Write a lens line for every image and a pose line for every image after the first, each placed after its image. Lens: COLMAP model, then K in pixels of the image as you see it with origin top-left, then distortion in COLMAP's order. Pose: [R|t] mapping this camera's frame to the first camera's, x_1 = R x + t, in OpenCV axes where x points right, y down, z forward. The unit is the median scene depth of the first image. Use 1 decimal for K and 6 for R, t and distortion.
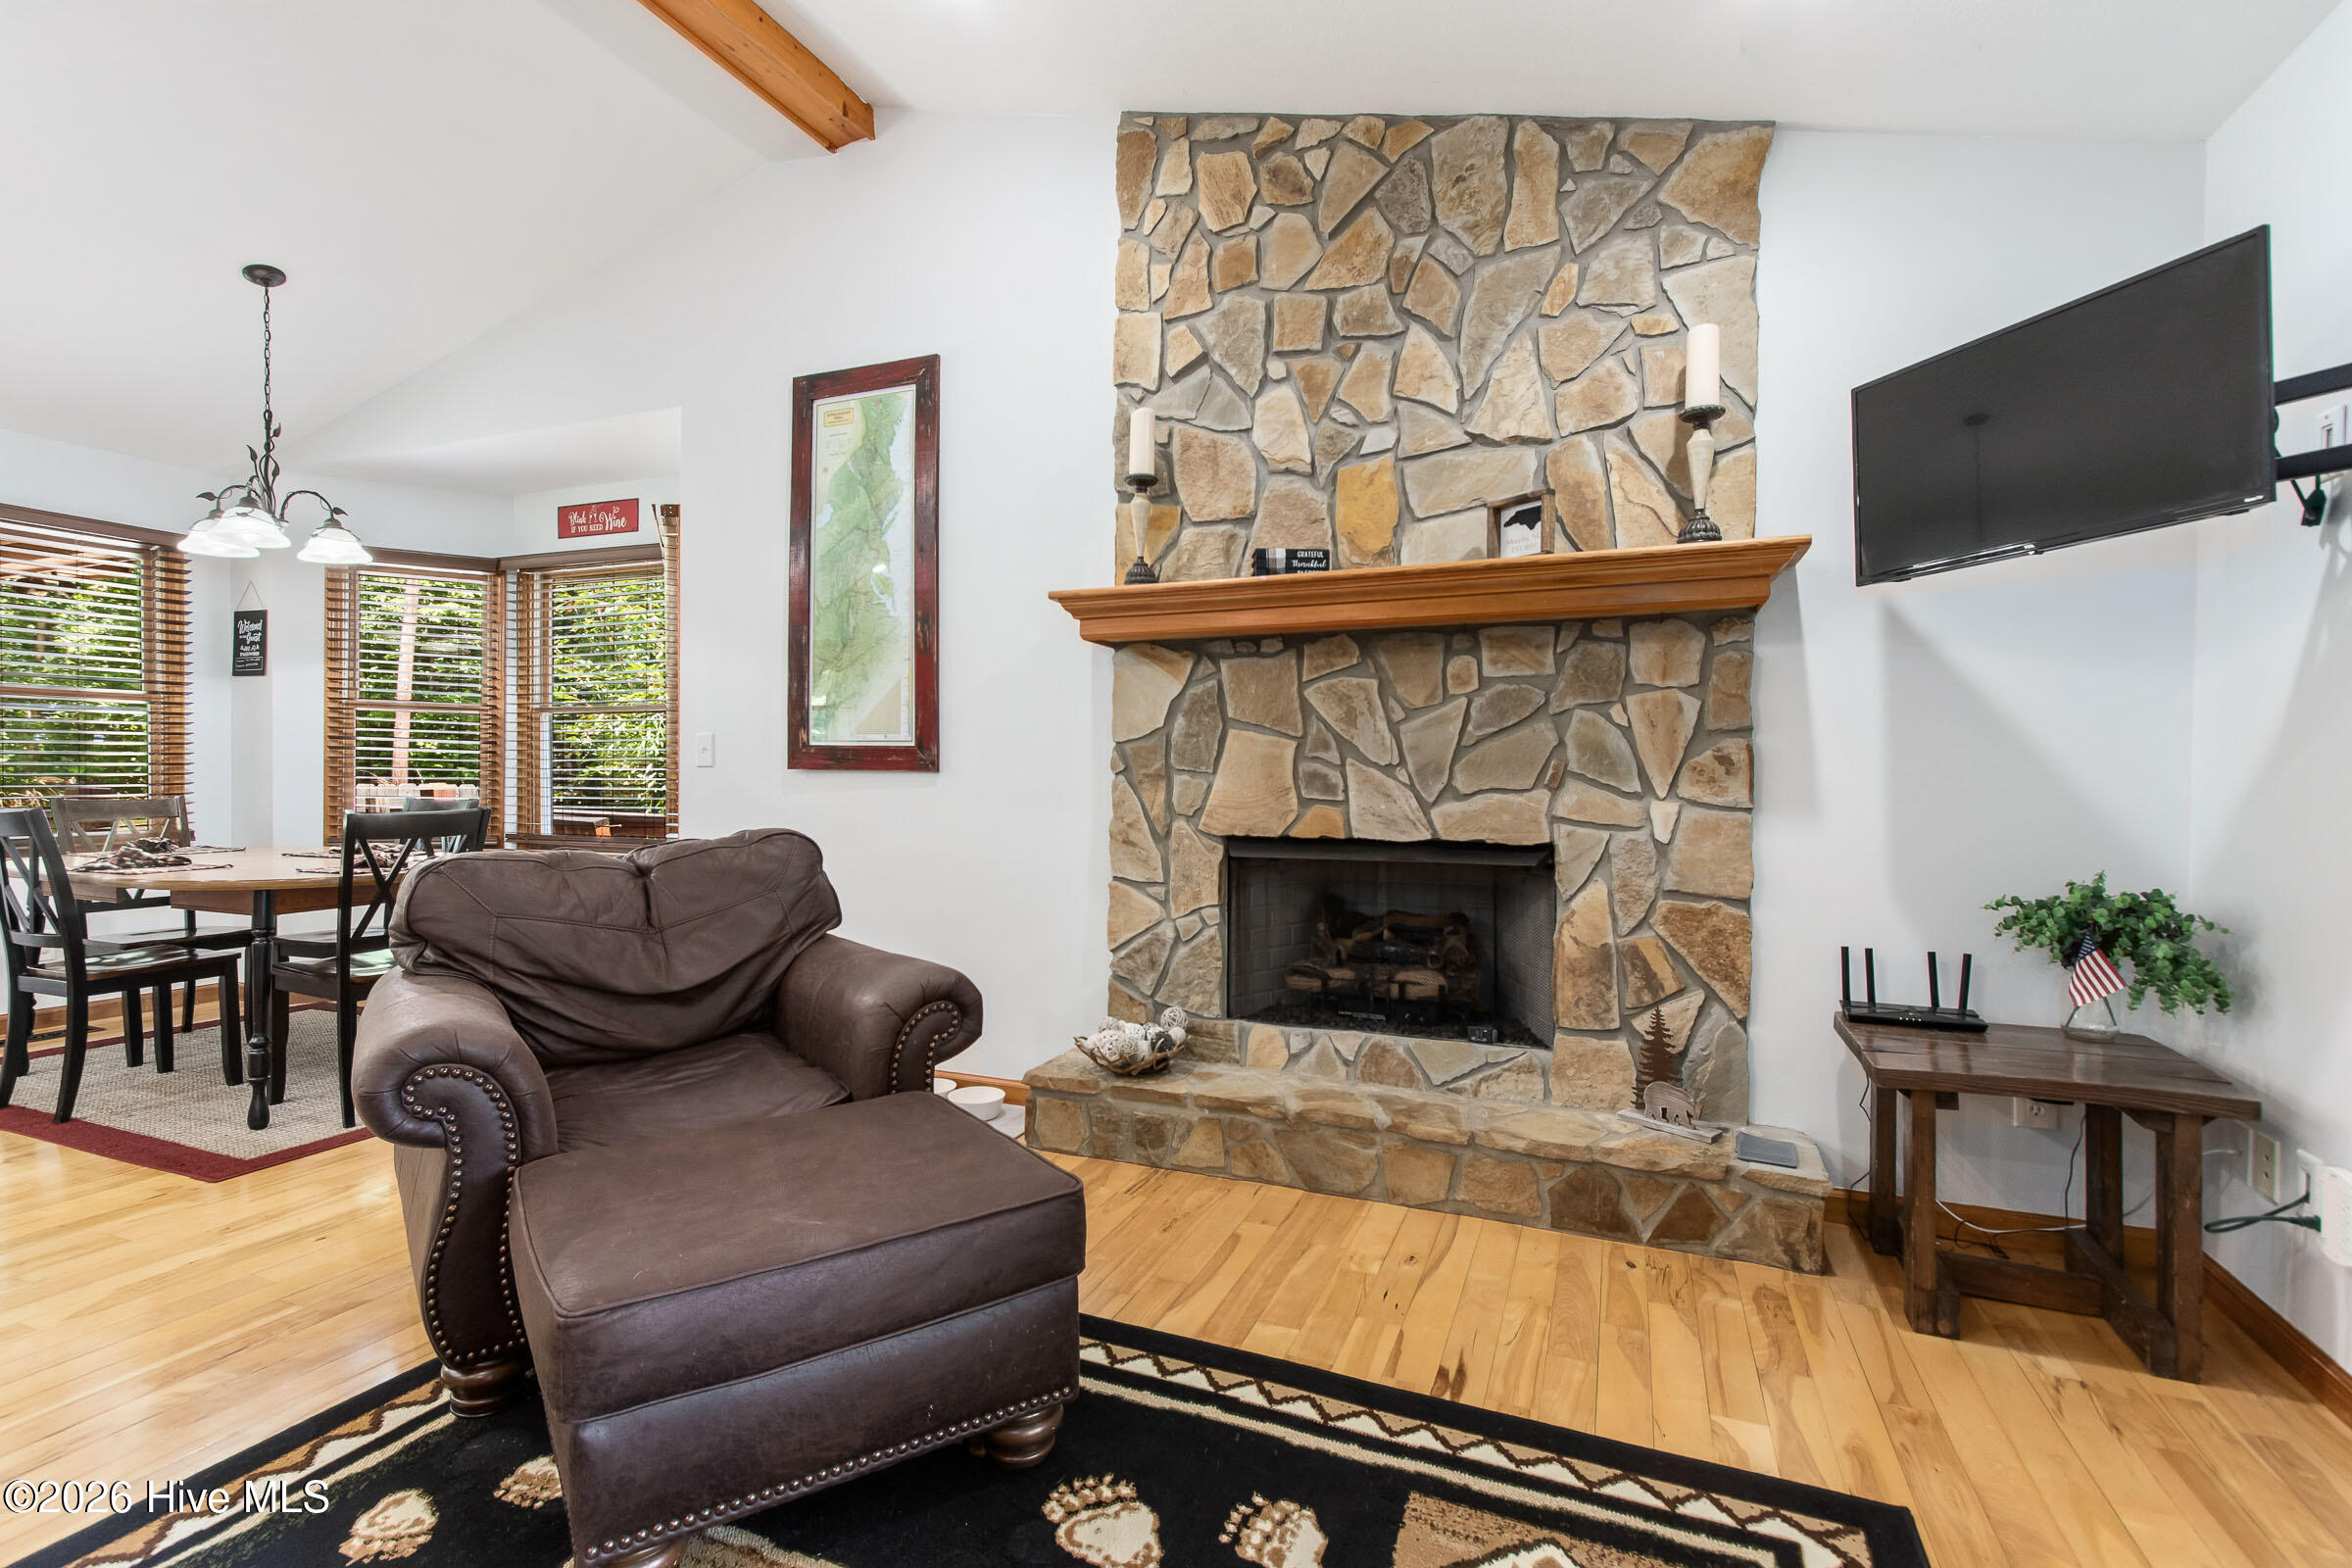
lens RADIAL K [[1107.7, 0, 1132.9], [0, 1107.7, 796.1], [0, 0, 1]] dist [0.002514, -0.000614]
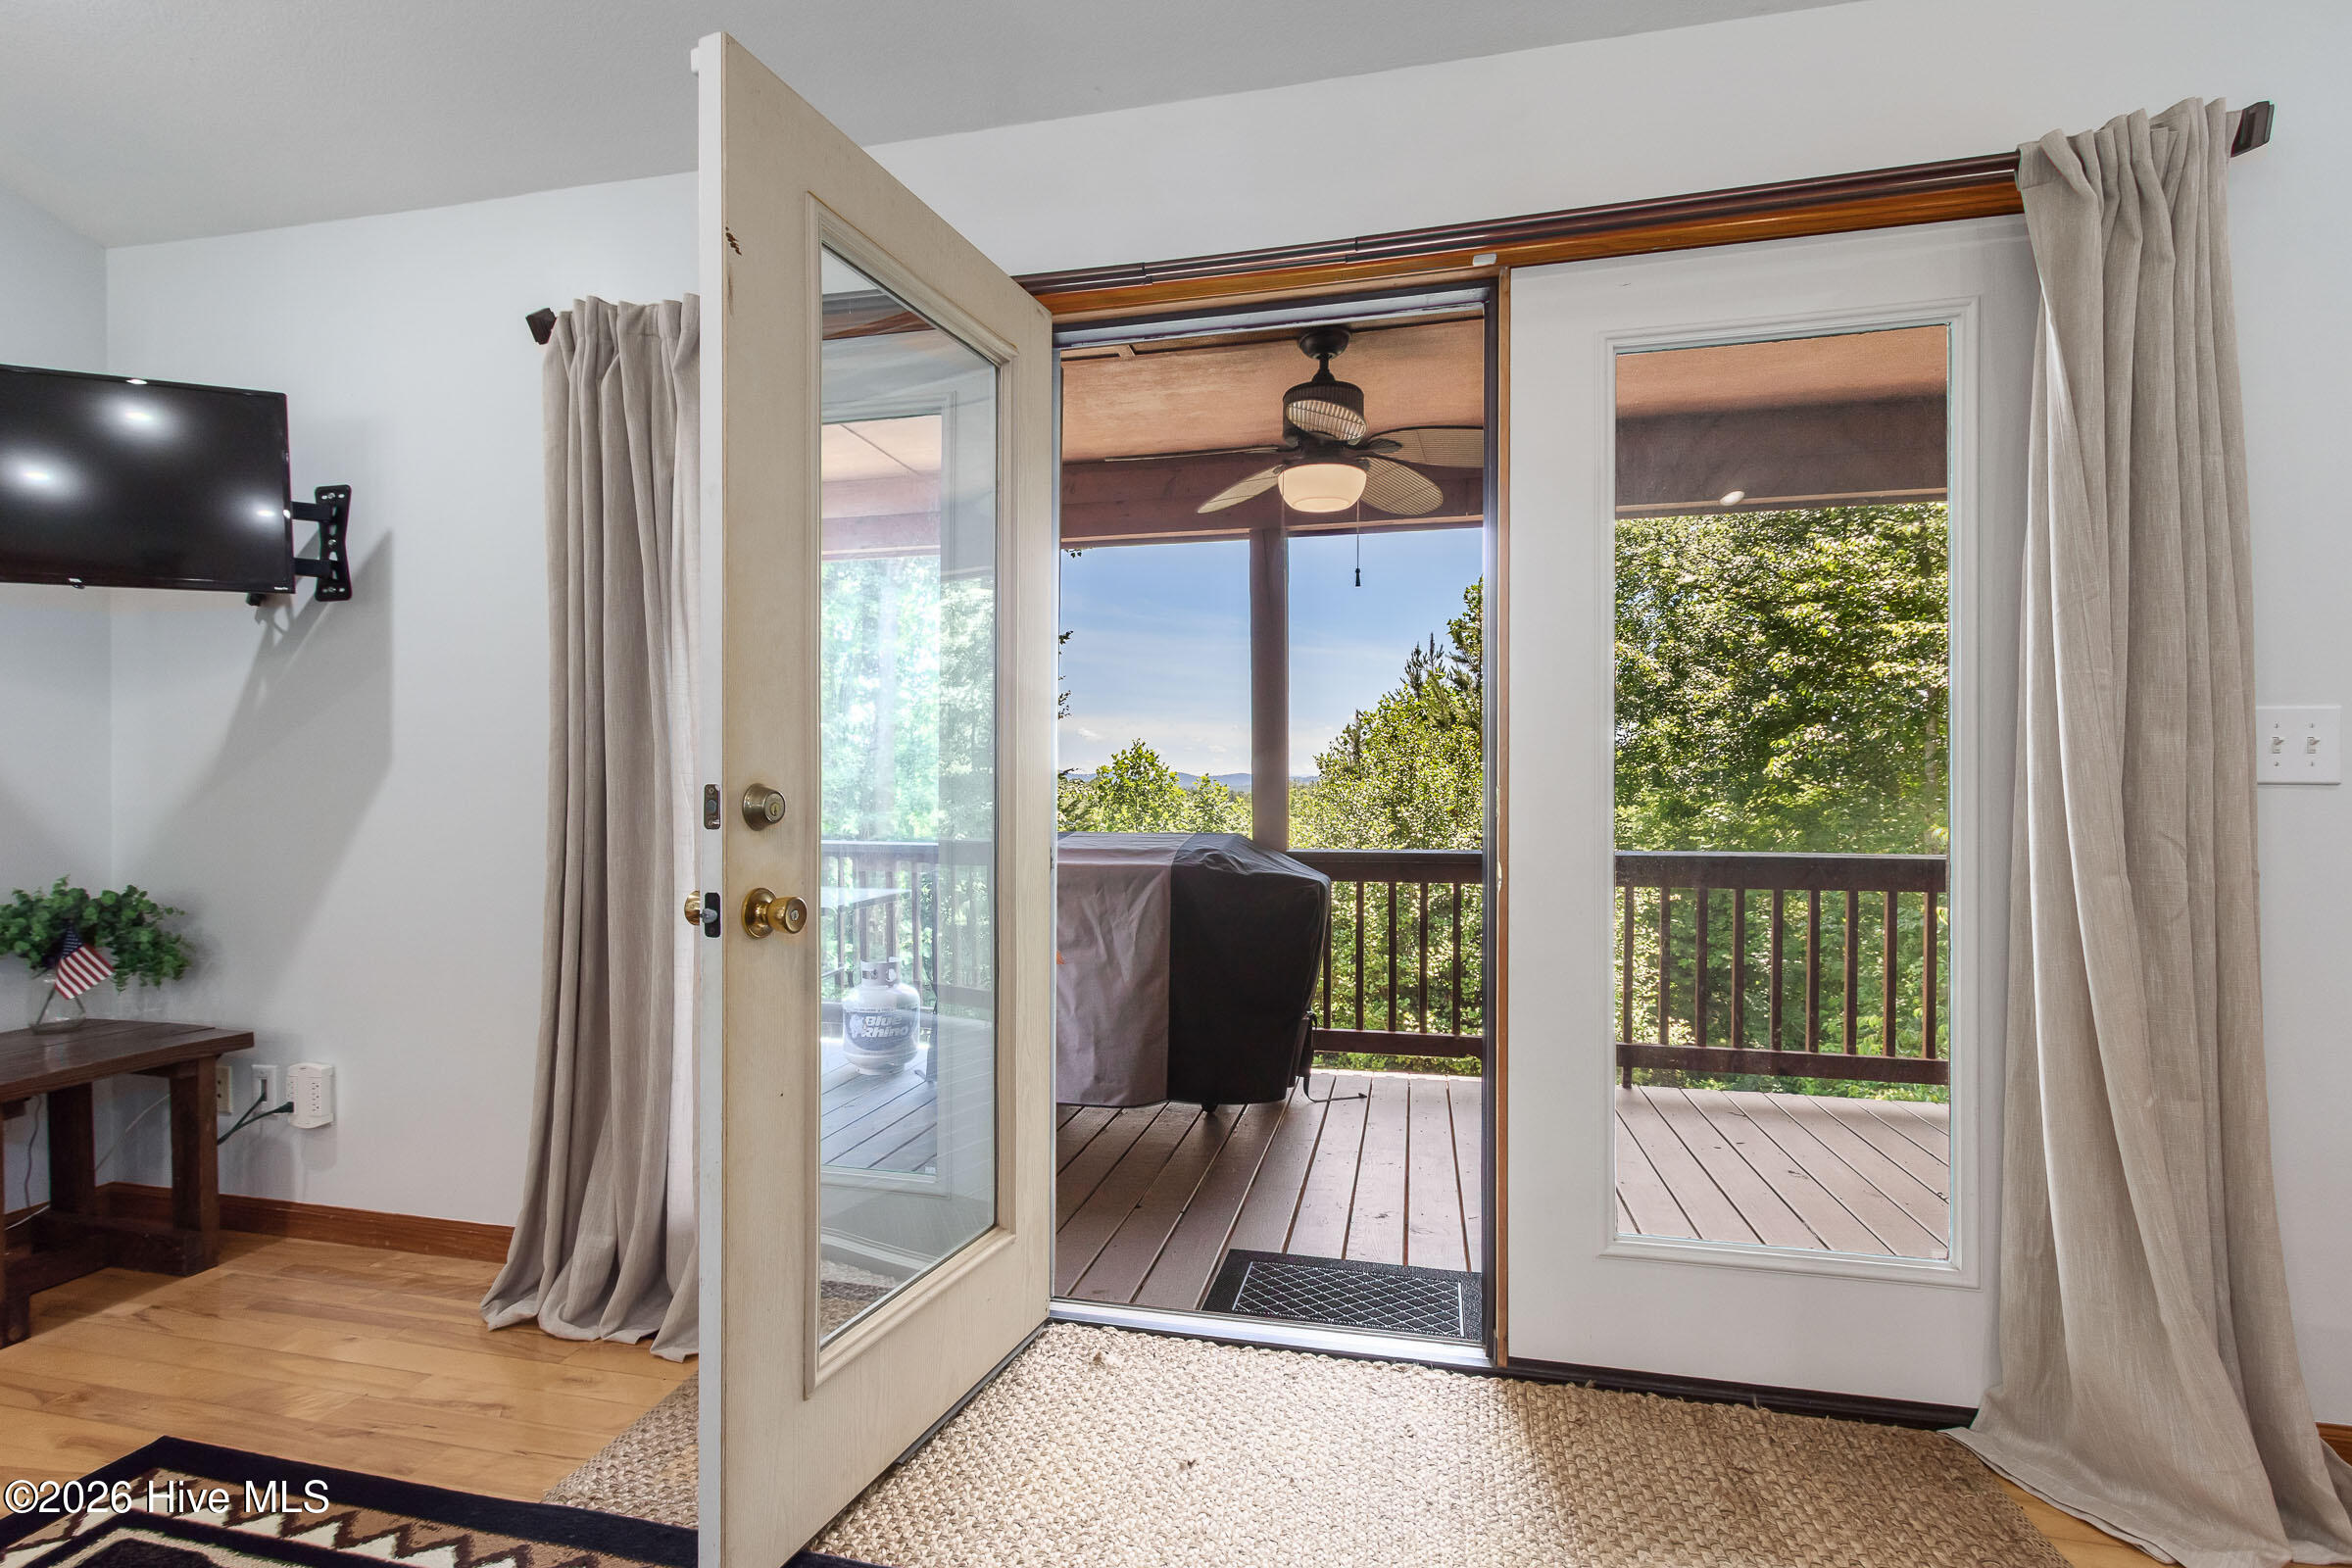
lens RADIAL K [[1142.8, 0, 1134.8], [0, 1142.8, 793.8], [0, 0, 1]] dist [0.013943, -0.000313]
pose [[-0.163501, -0.009843, 0.986494, -0.437142], [0.018271, 0.999749, 0.013004, -0.008736], [-0.986374, 0.020150, -0.163280, 0.140351]]
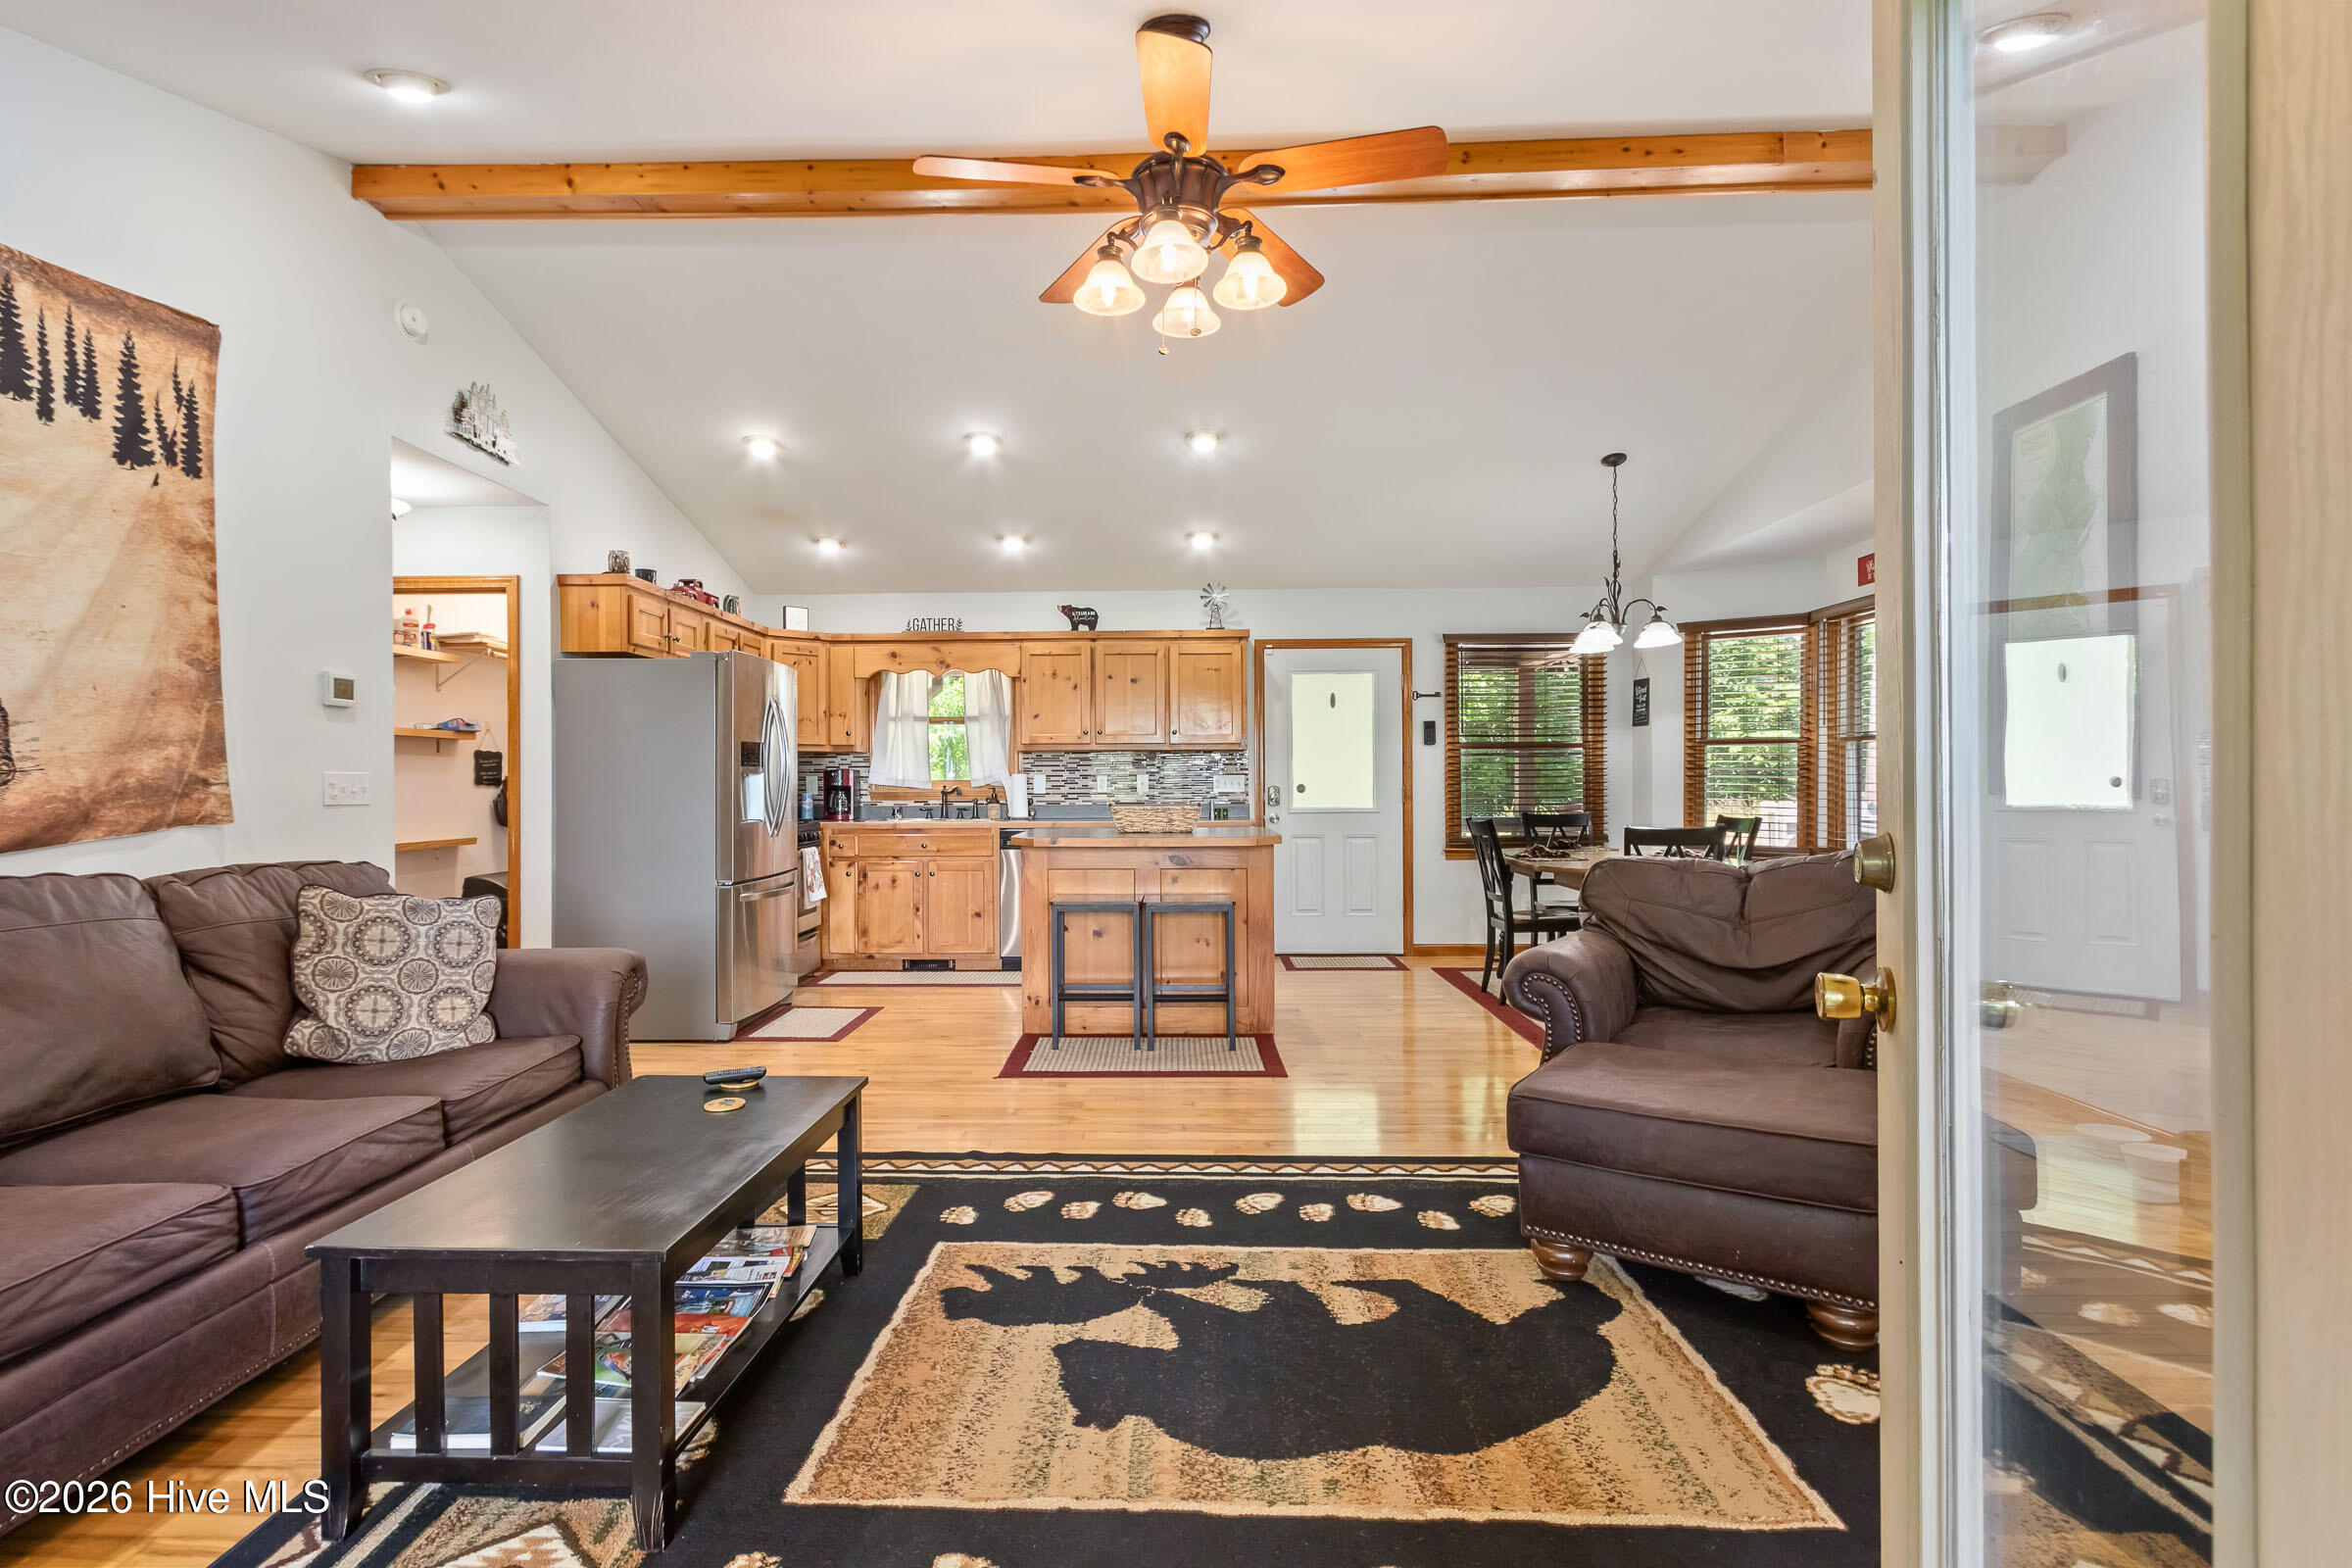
lens RADIAL K [[1118.3, 0, 1146.1], [0, 1118.3, 770.3], [0, 0, 1]] dist [0.000326, -0.000441]
pose [[0.357766, -0.022293, -0.933545, 0.614760], [-0.008023, 0.999605, -0.026945, -0.020729], [0.933777, 0.017130, 0.357446, -0.170293]]
